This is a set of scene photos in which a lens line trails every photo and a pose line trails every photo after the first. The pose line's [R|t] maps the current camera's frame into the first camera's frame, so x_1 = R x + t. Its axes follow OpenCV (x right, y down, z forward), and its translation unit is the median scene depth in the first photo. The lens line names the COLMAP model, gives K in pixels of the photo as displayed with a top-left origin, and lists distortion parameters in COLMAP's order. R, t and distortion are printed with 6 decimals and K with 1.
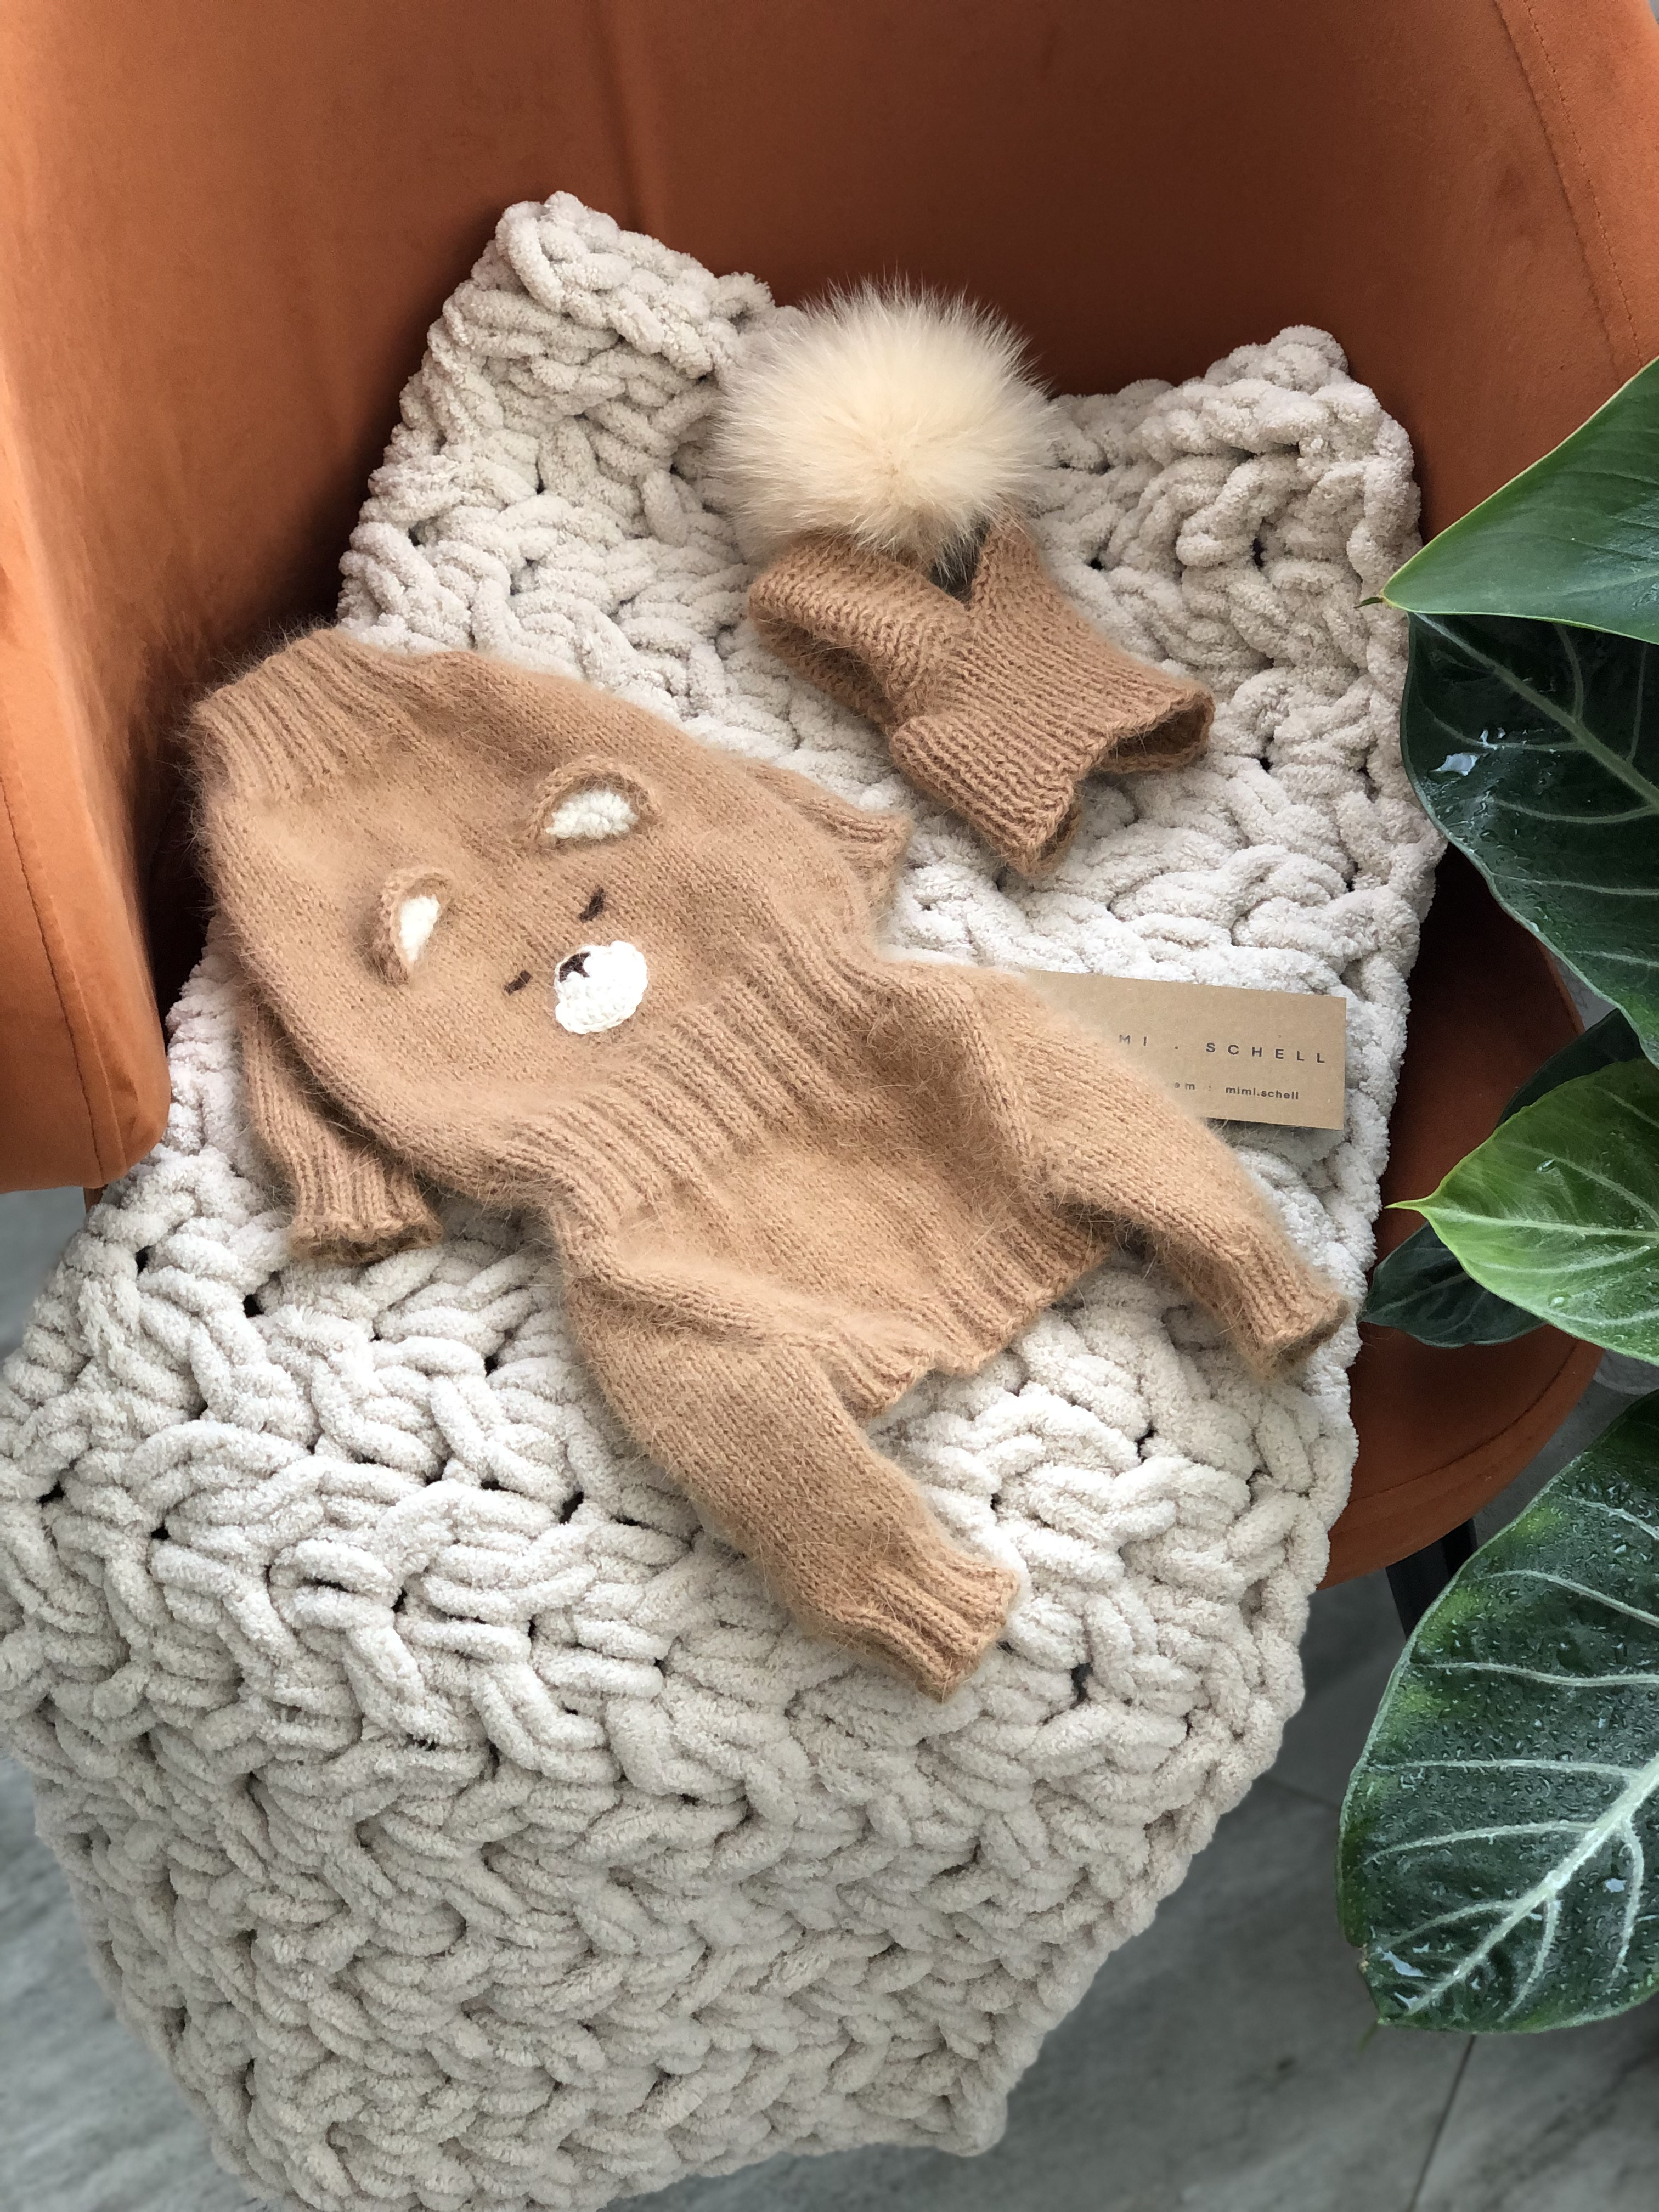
lens RADIAL K [[3334.9, 0, 829.5], [0, 3334.9, 1106.0], [0, 0, 1]] dist [0.019558, -0.133379]
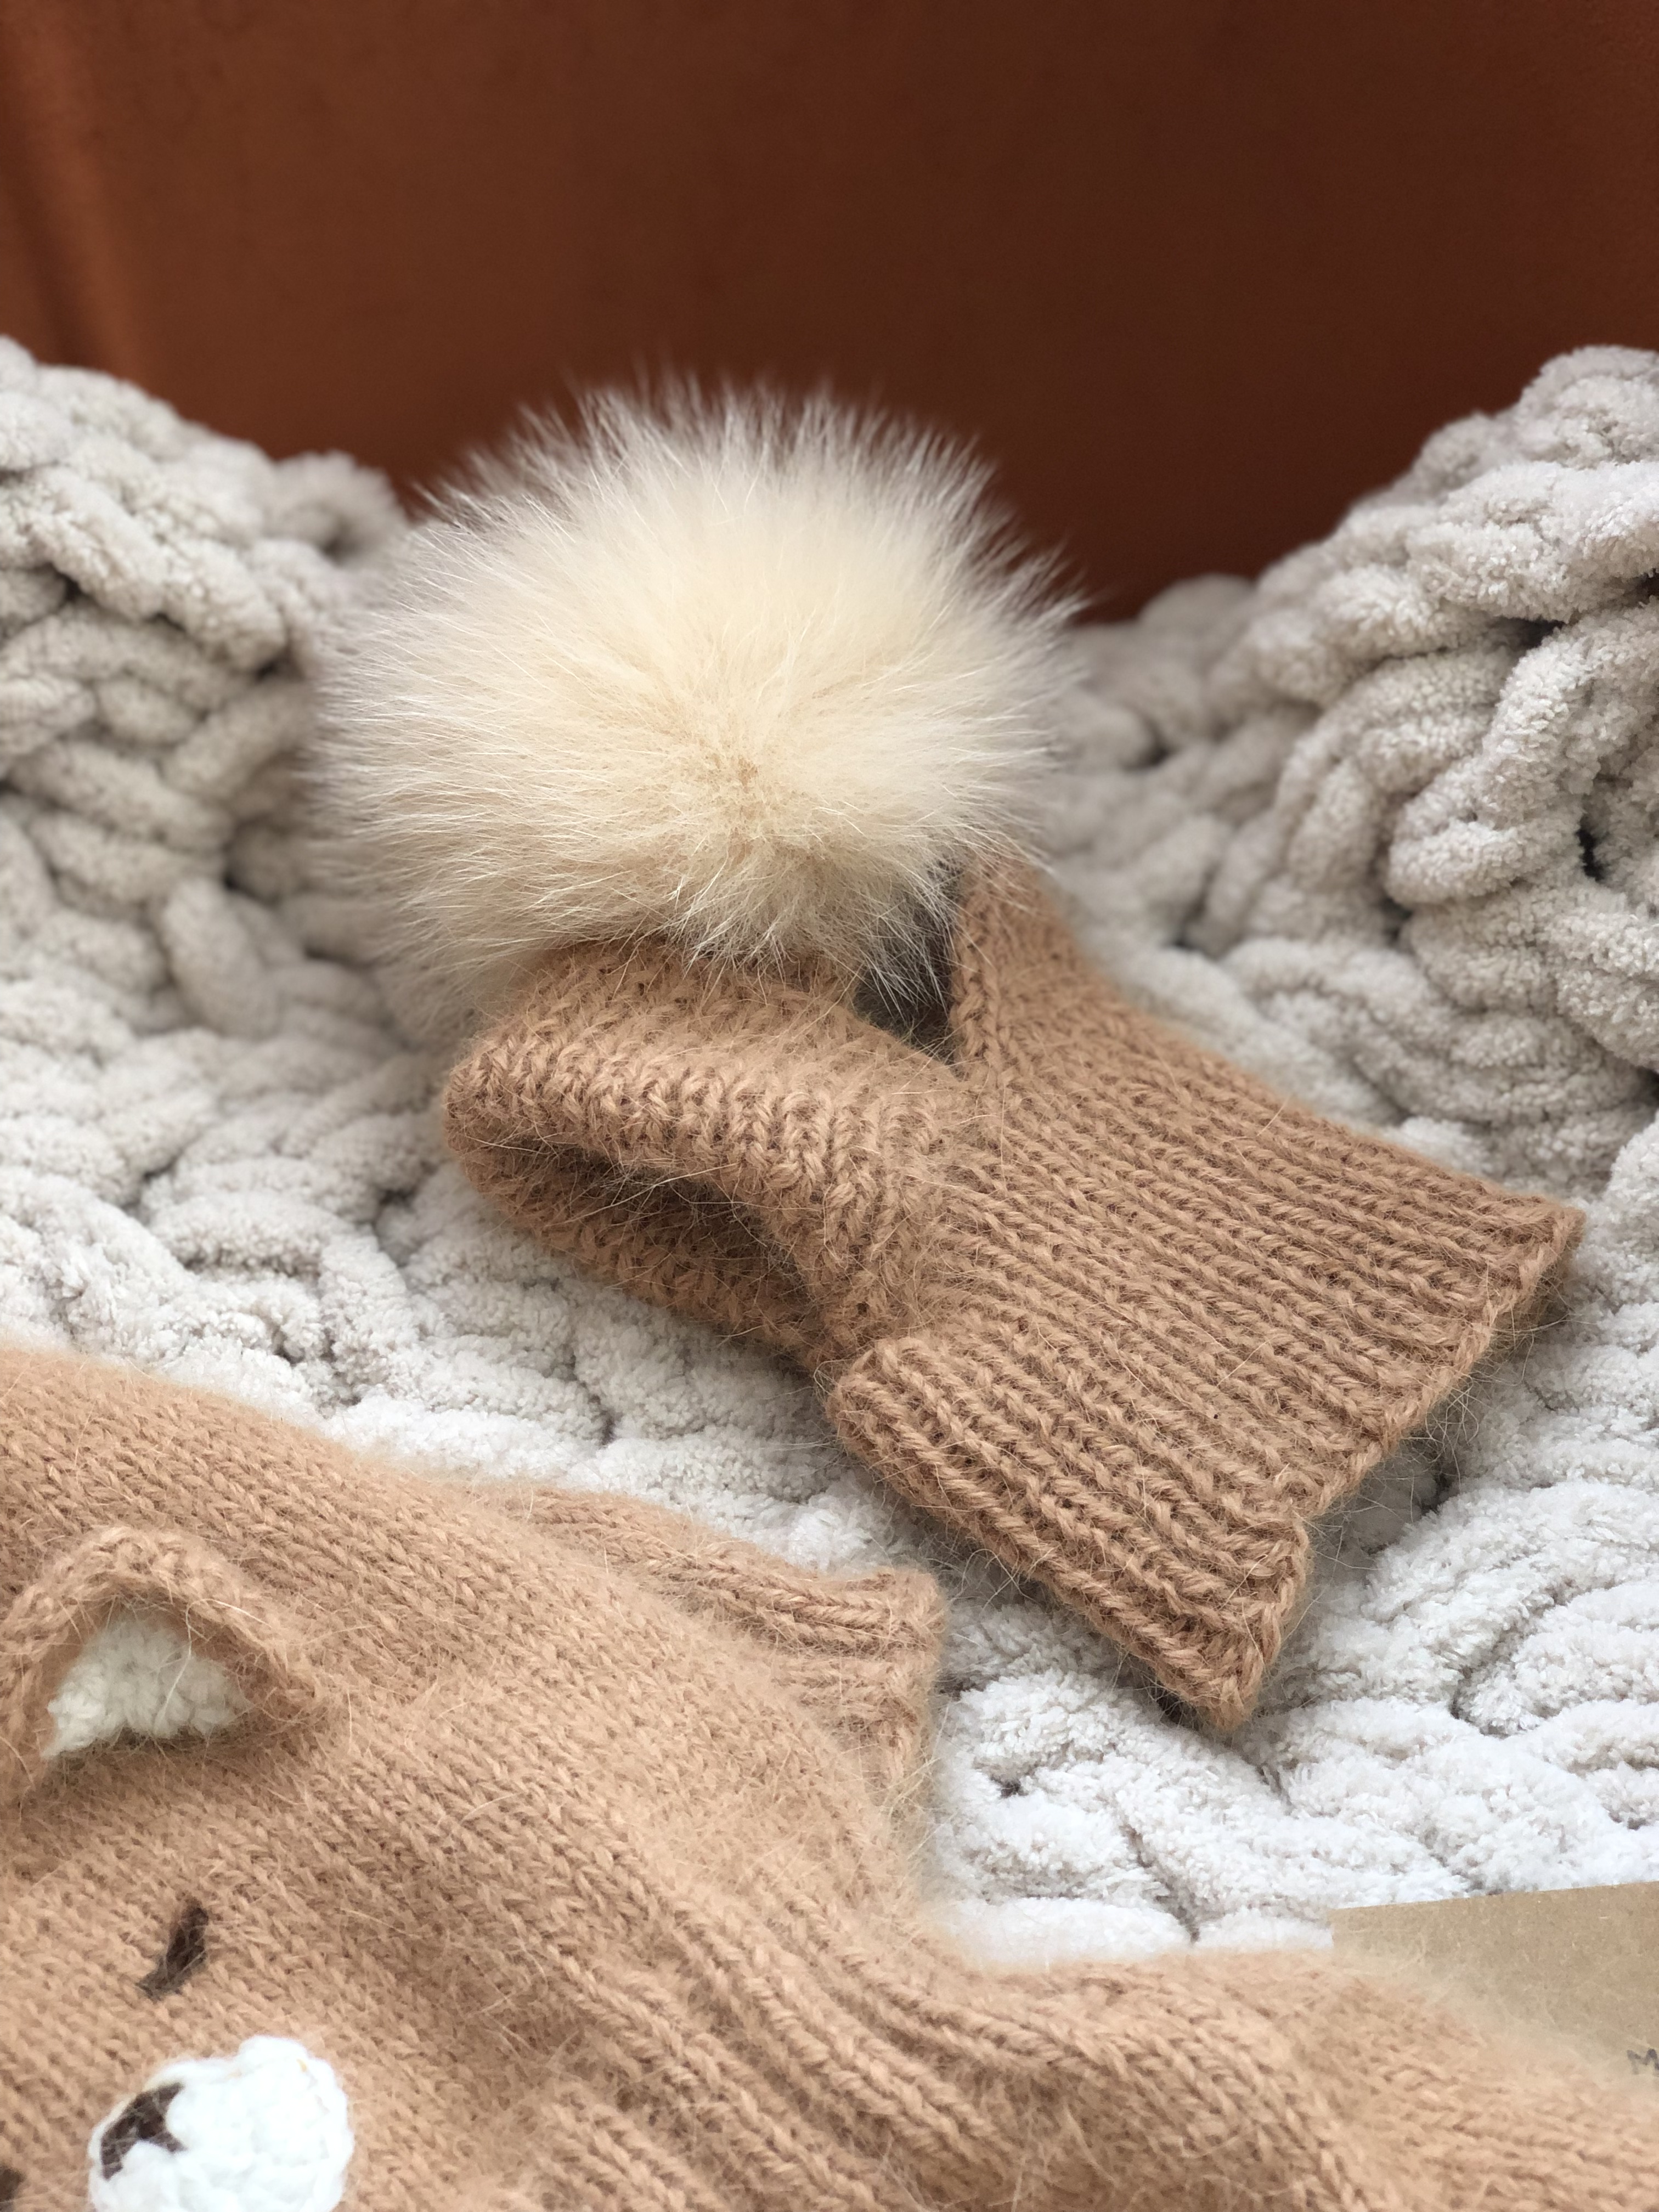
lens RADIAL K [[3346.8, 0, 966.5], [0, 3346.8, 1193.7], [0, 0, 1]] dist [-0.028105, 0.075880]
pose [[0.976448, -0.136306, 0.167243, -0.031698], [0.164633, 0.971729, -0.169229, -0.058264], [-0.139448, 0.192777, 0.971283, 0.574685]]
